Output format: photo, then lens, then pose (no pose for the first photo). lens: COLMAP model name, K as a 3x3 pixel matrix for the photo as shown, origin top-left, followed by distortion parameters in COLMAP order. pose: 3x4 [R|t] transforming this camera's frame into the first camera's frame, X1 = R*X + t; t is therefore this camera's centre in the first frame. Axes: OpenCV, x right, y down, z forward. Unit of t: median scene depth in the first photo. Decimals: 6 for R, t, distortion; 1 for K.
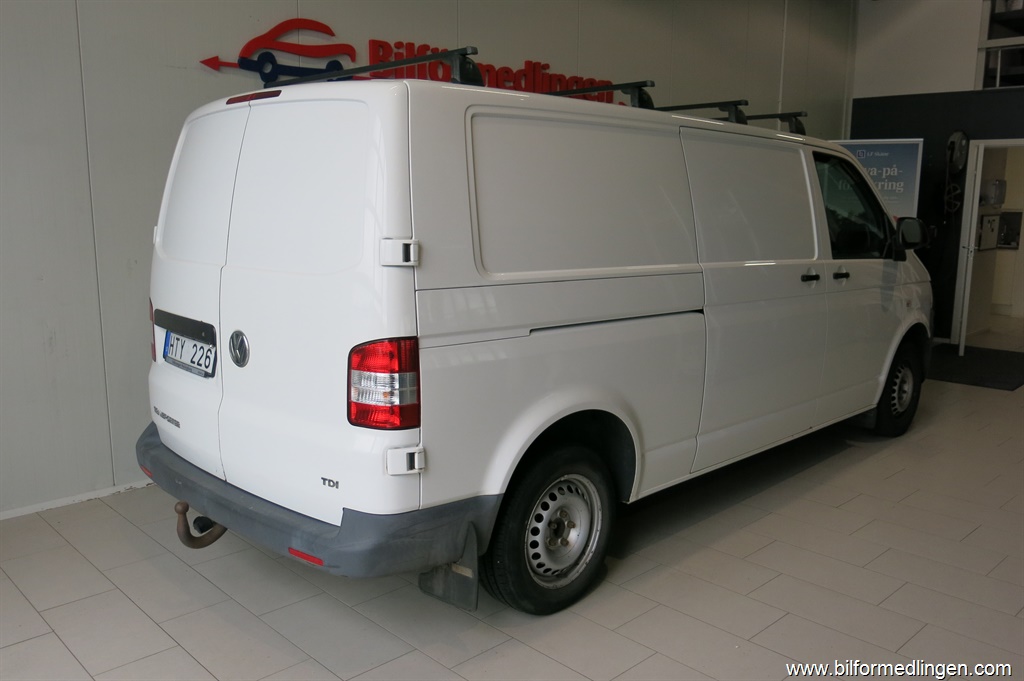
lens RADIAL K [[860.1, 0, 513.3], [0, 860.1, 342.4], [0, 0, 1]] dist [-0.034469, 0.011307]
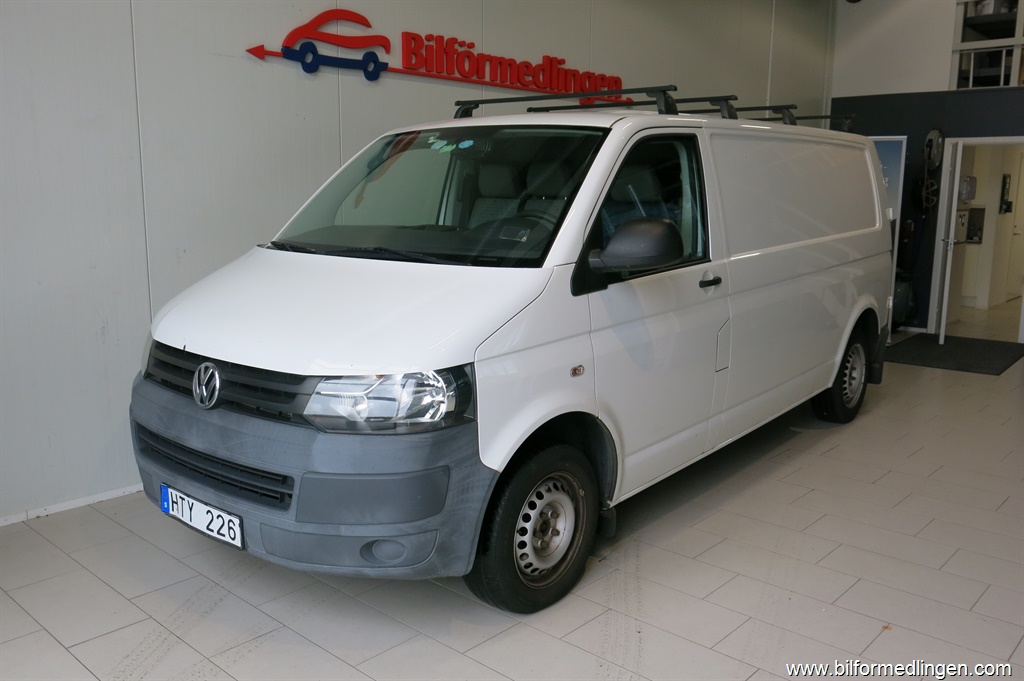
lens RADIAL K [[860.1, 0, 514.1], [0, 860.1, 341.9], [0, 0, 1]] dist [-0.034469, 0.011307]
pose [[0.997725, -0.008978, 0.066822, -0.103510], [0.008967, 0.999960, 0.000475, 0.011803], [-0.066823, 0.000125, 0.997765, -0.014117]]
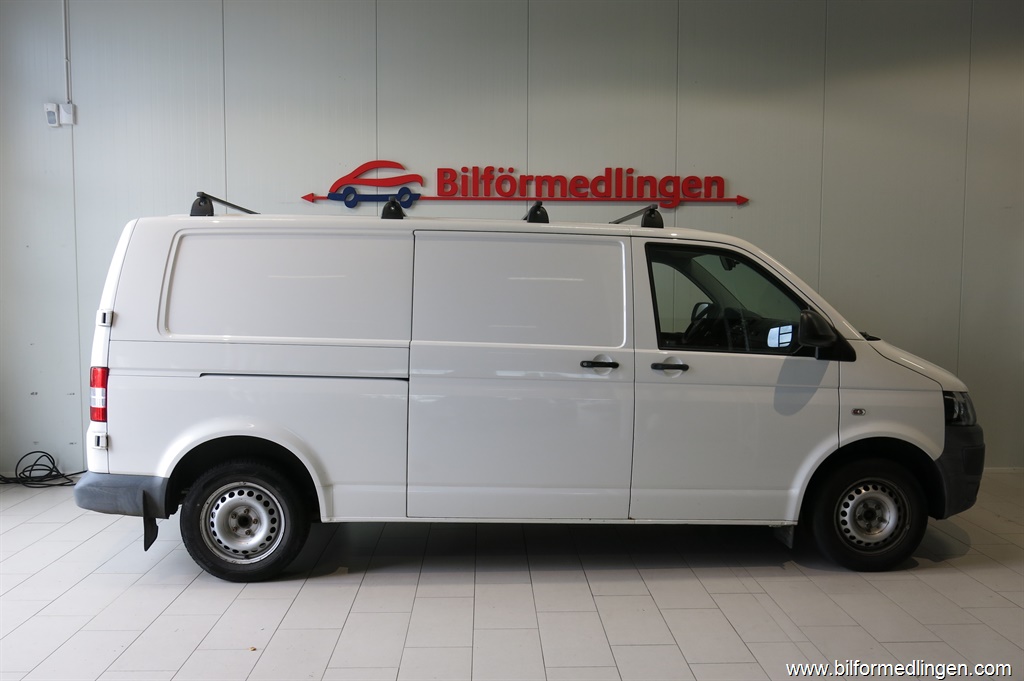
lens RADIAL K [[860.1, 0, 516.2], [0, 860.1, 341.9], [0, 0, 1]] dist [-0.034469, 0.011307]
pose [[0.742126, 0.042648, -0.668902, 0.778510], [-0.115041, 0.991269, -0.064433, -0.019951], [0.660314, 0.124769, 0.740553, 0.135684]]
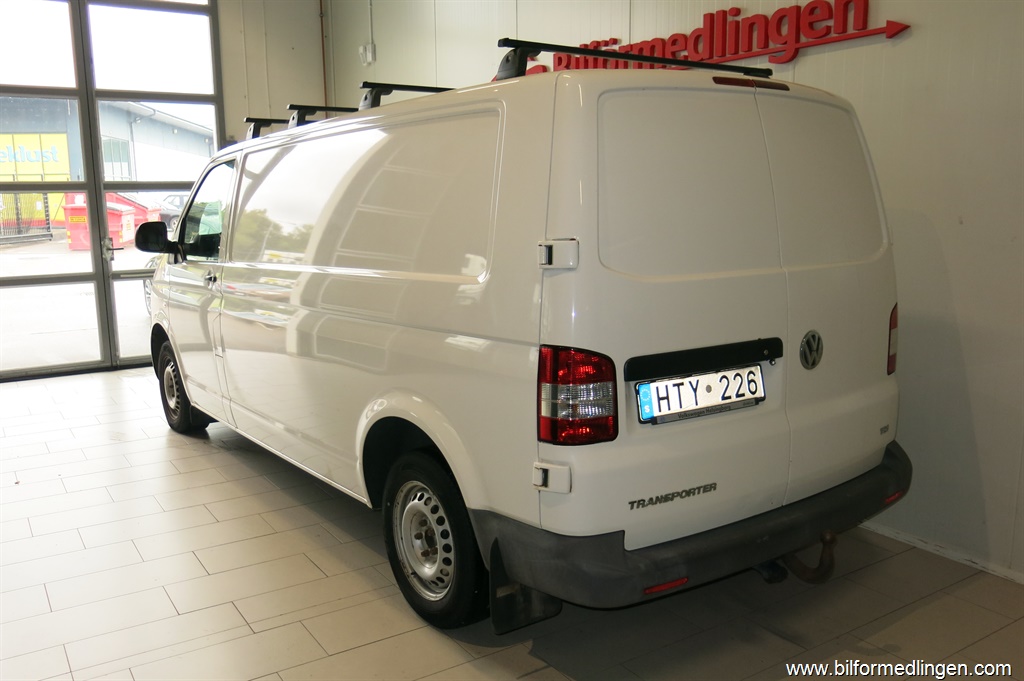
lens RADIAL K [[860.1, 0, 511.7], [0, 860.1, 343.5], [0, 0, 1]] dist [-0.034469, 0.011307]
pose [[-0.188047, 0.155441, -0.969782, 0.912081], [-0.164861, 0.968392, 0.187186, -0.185360], [0.968225, 0.195079, -0.156477, 1.140395]]
